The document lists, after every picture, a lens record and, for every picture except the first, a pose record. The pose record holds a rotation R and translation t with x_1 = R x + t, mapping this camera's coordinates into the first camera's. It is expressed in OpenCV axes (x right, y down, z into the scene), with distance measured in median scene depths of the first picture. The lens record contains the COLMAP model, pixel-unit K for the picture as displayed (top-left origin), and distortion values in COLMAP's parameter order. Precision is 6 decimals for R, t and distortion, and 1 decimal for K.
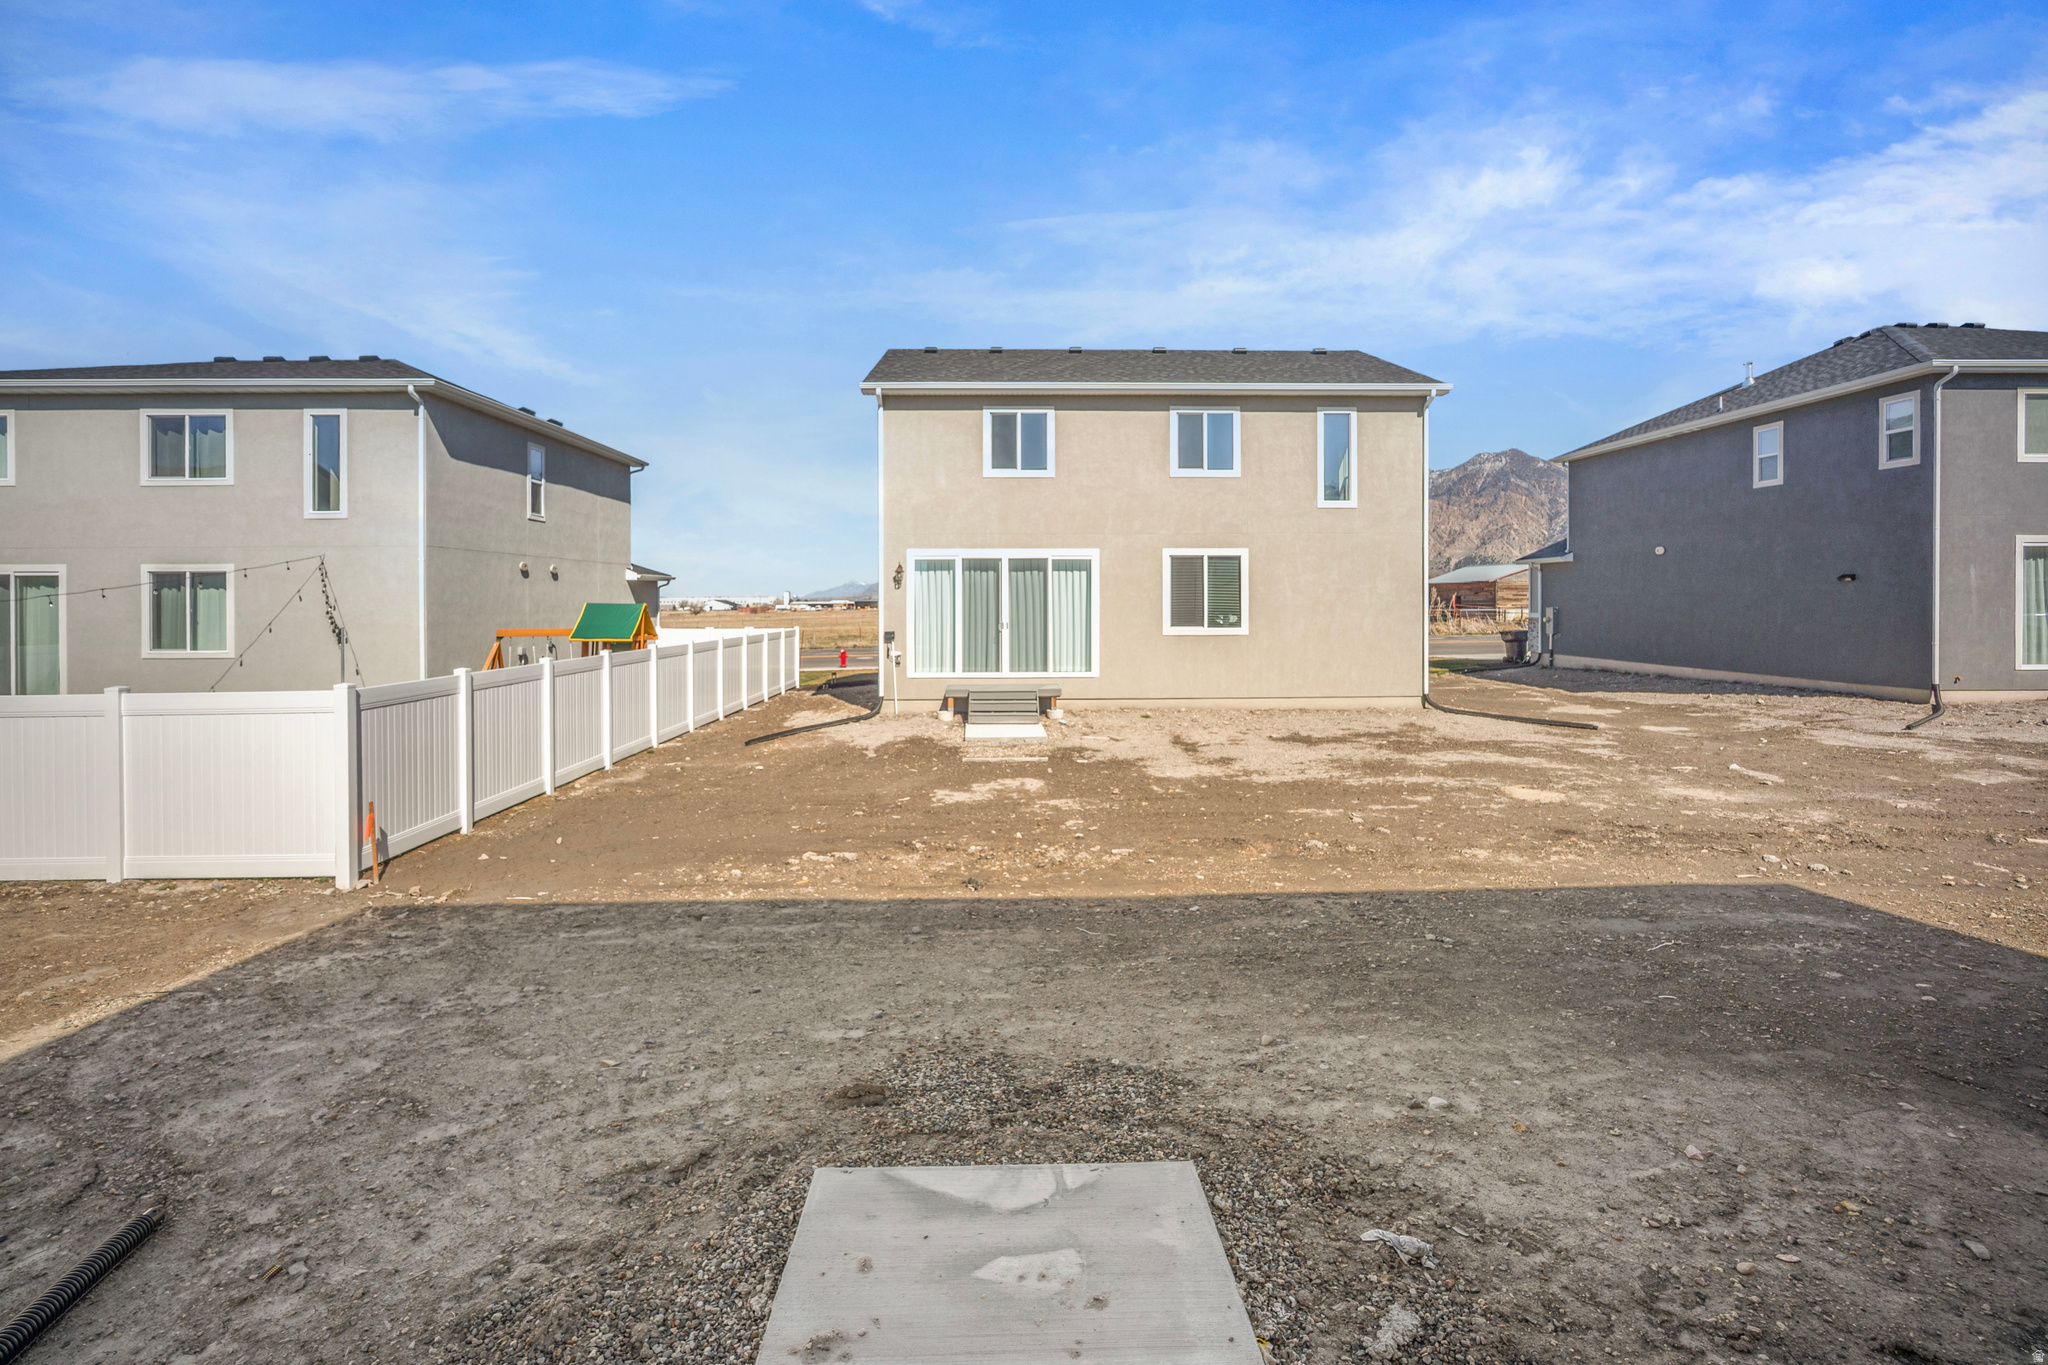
lens RADIAL K [[934.3, 0, 1010.0], [0, 934.3, 610.3], [0, 0, 1]] dist [-0.022089, 0.000014]
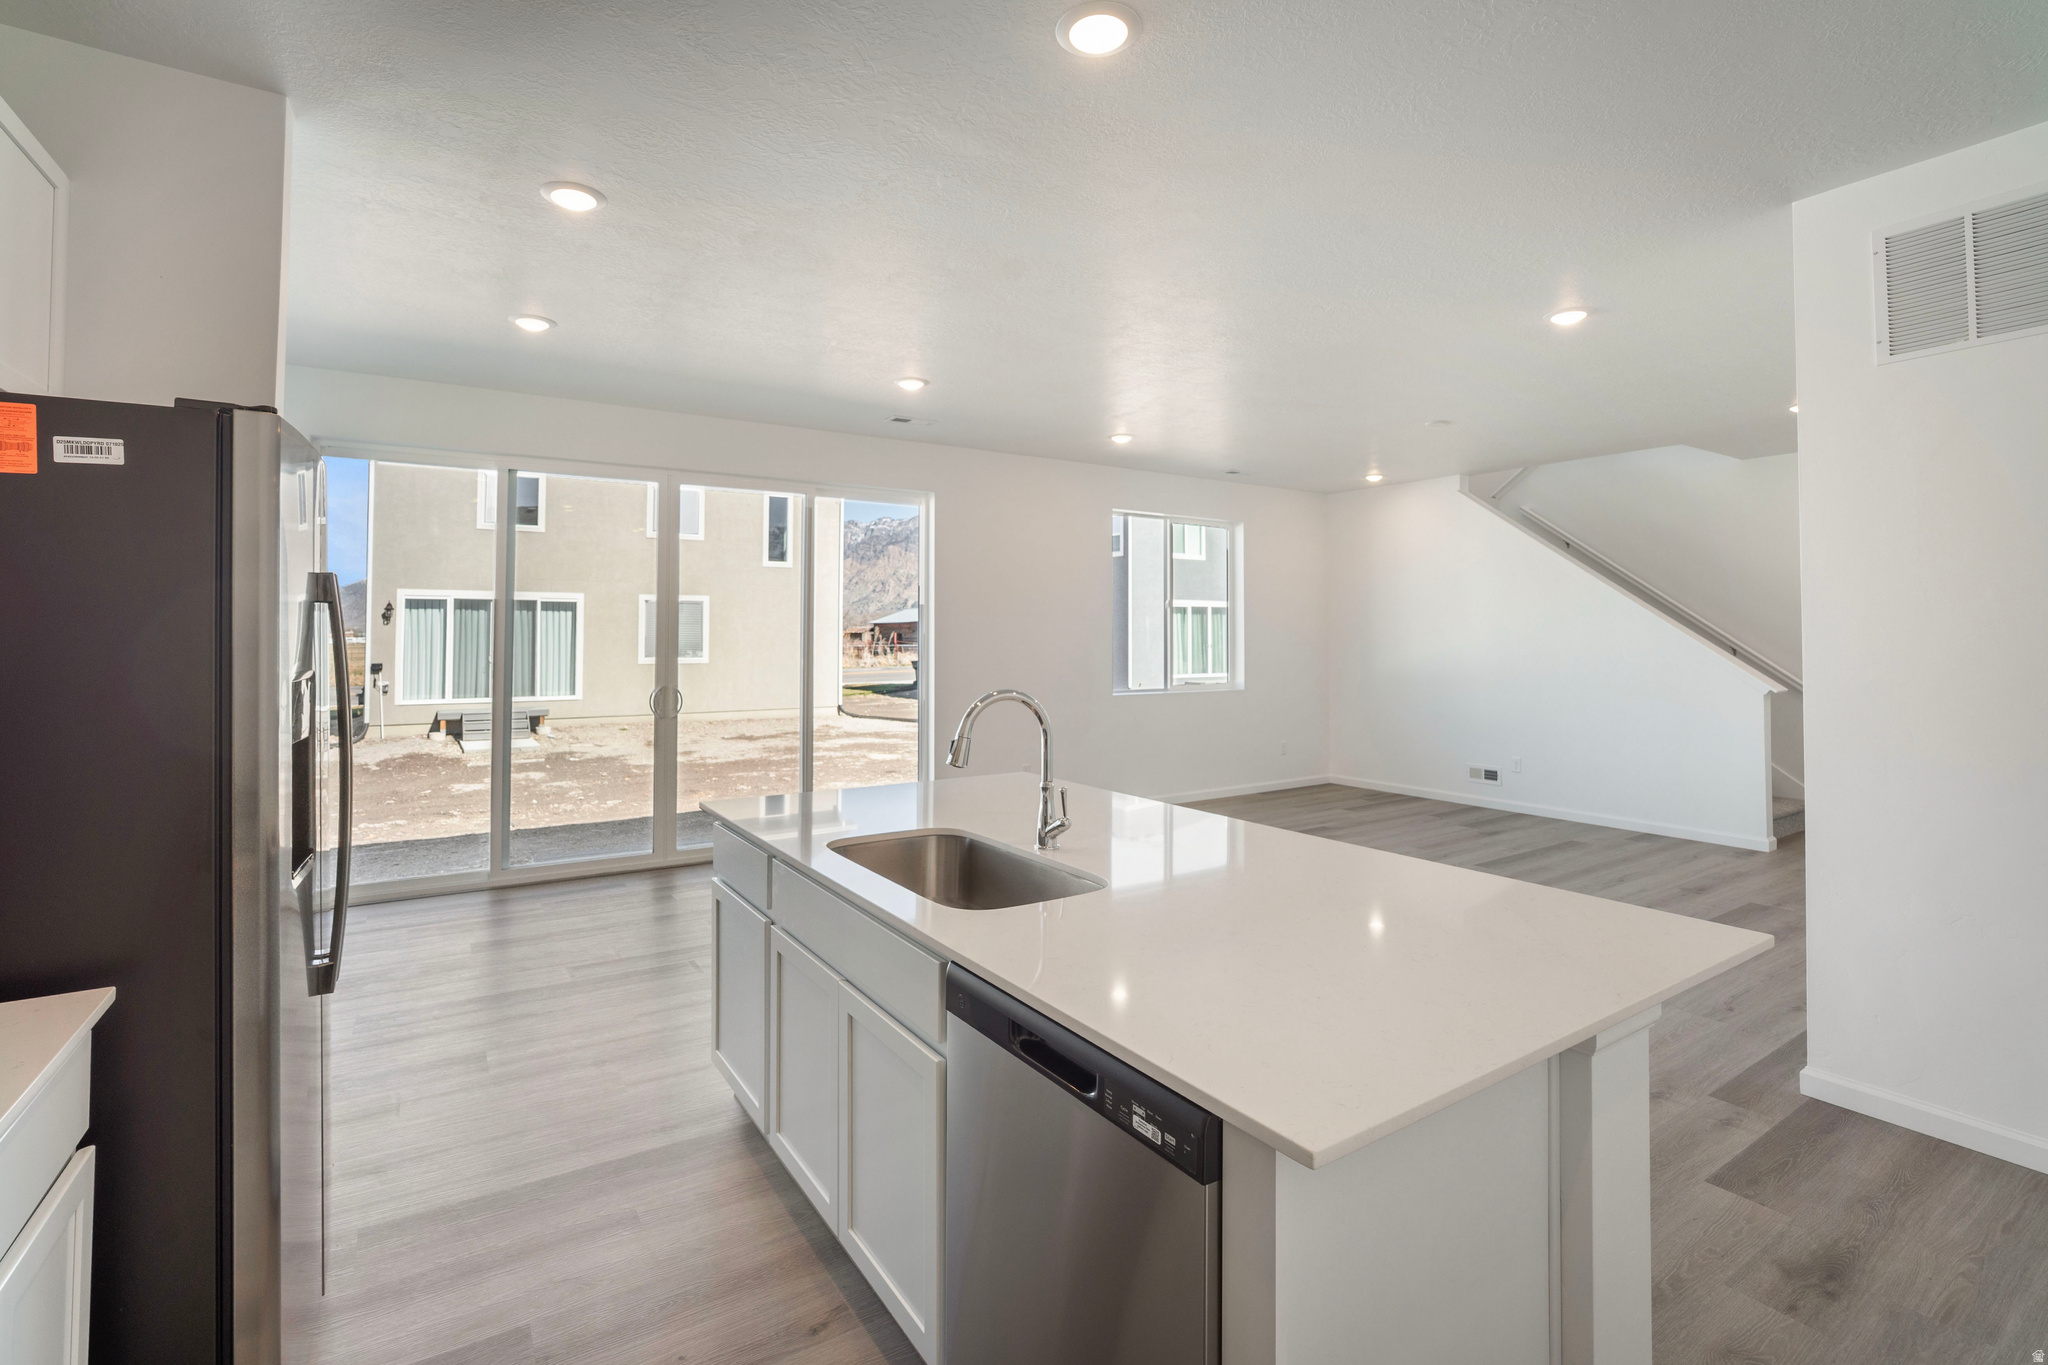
lens RADIAL K [[934.3, 0, 1010.0], [0, 934.3, 610.3], [0, 0, 1]] dist [-0.022089, 0.000014]
pose [[0.852564, 0.017667, 0.522325, -0.066809], [0.003094, 0.999240, -0.038847, 0.005246], [-0.522614, 0.034736, 0.851861, -0.335703]]
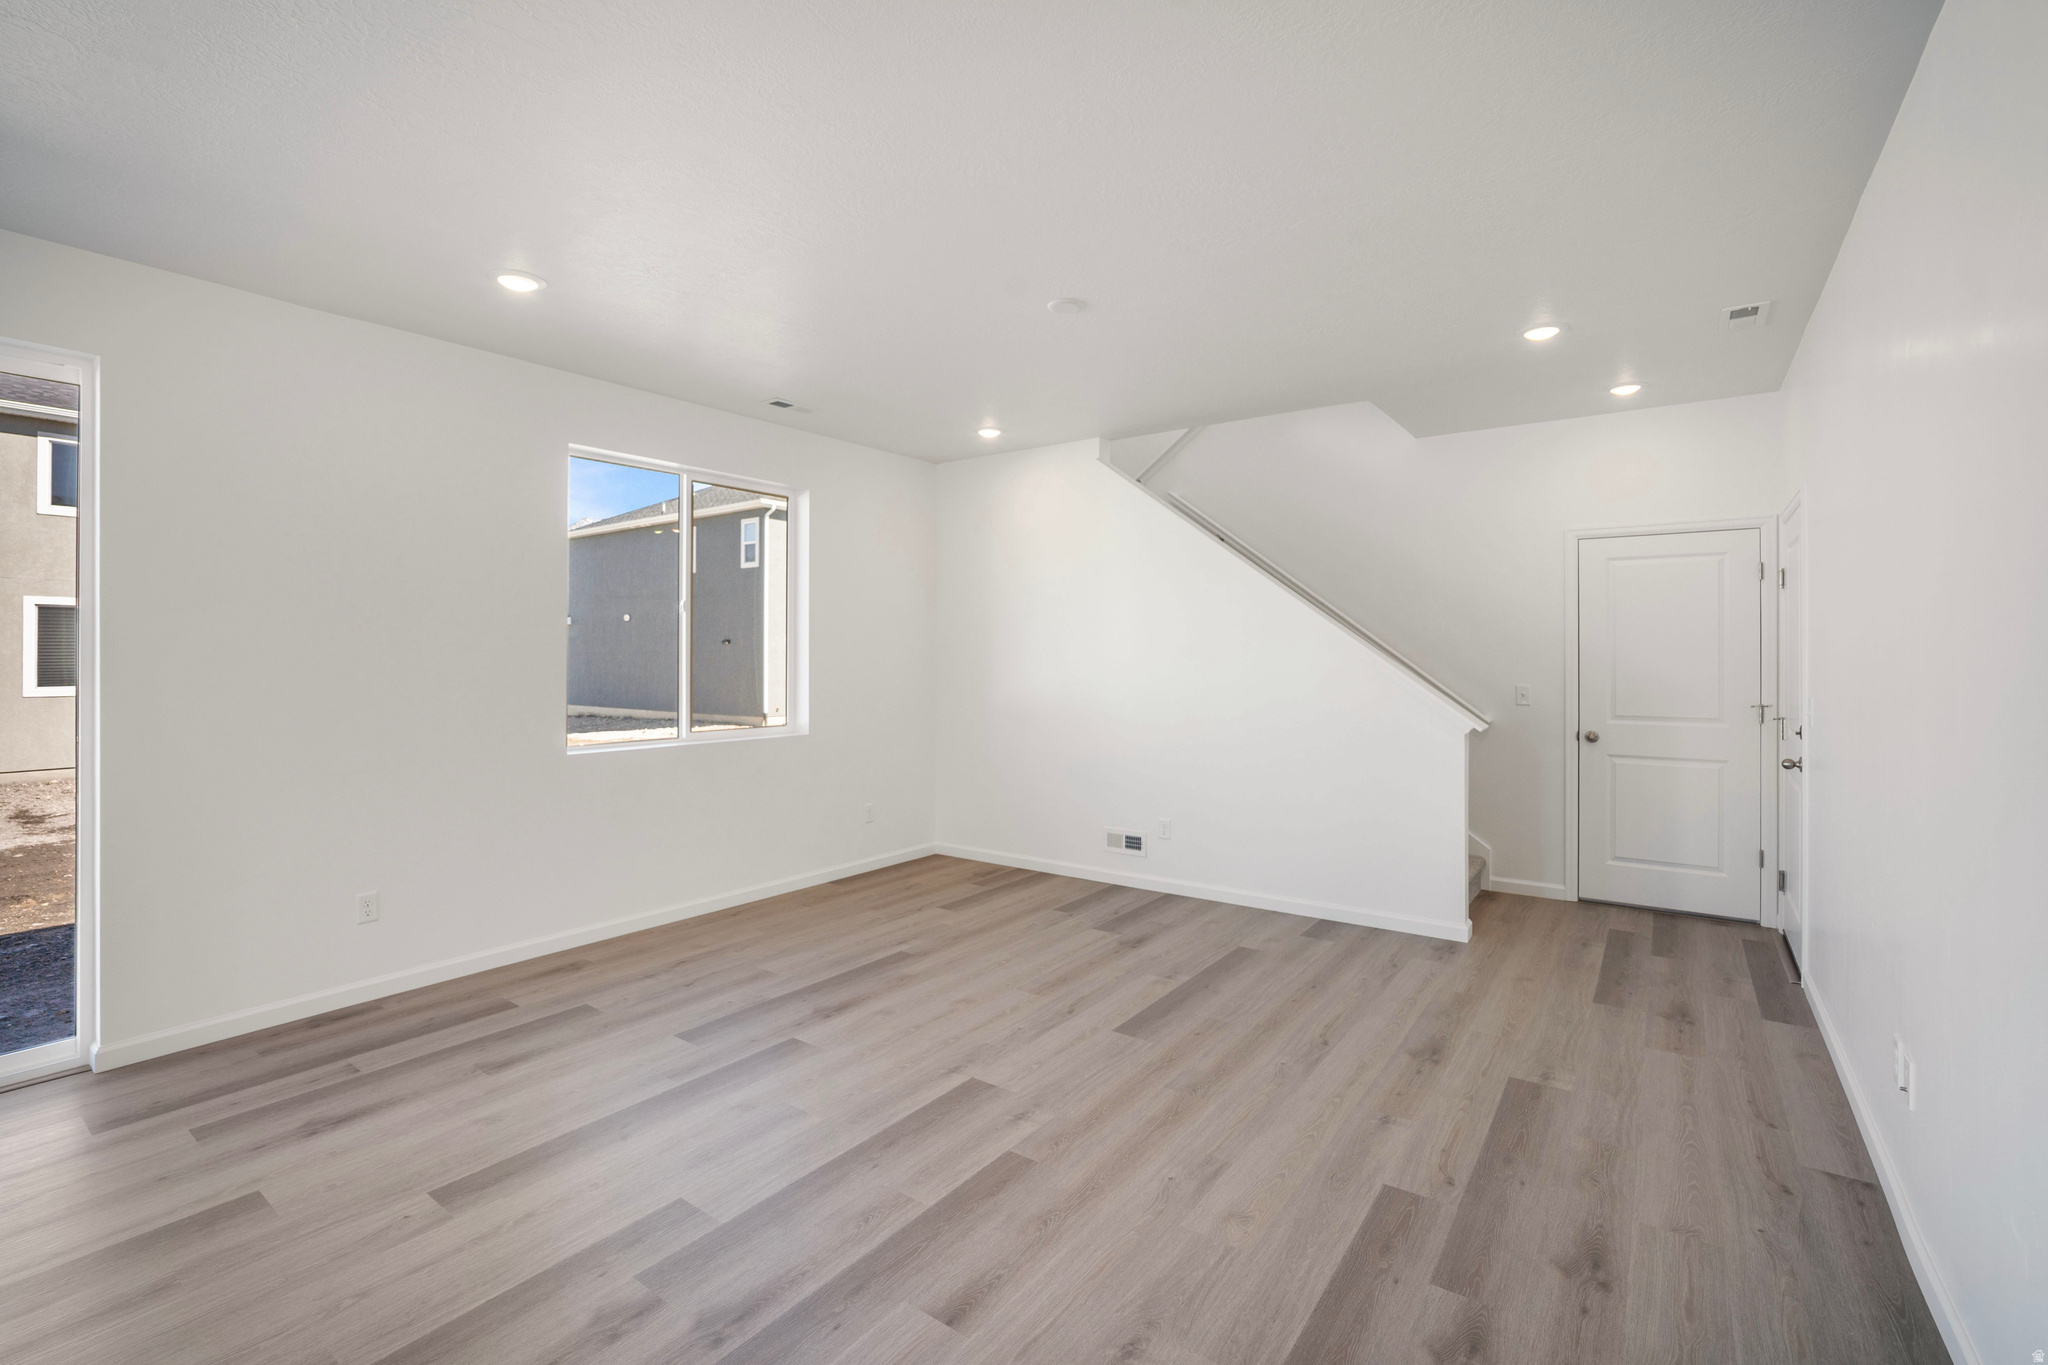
lens RADIAL K [[905.1, 0, 1020.8], [0, 905.1, 649.4], [0, 0, 1]] dist [-0.027391, 0.009494]
pose [[0.608975, 0.008409, 0.793145, 0.080615], [0.007614, 0.999836, -0.016446, 0.003559], [-0.793153, 0.016055, 0.608811, -0.241369]]
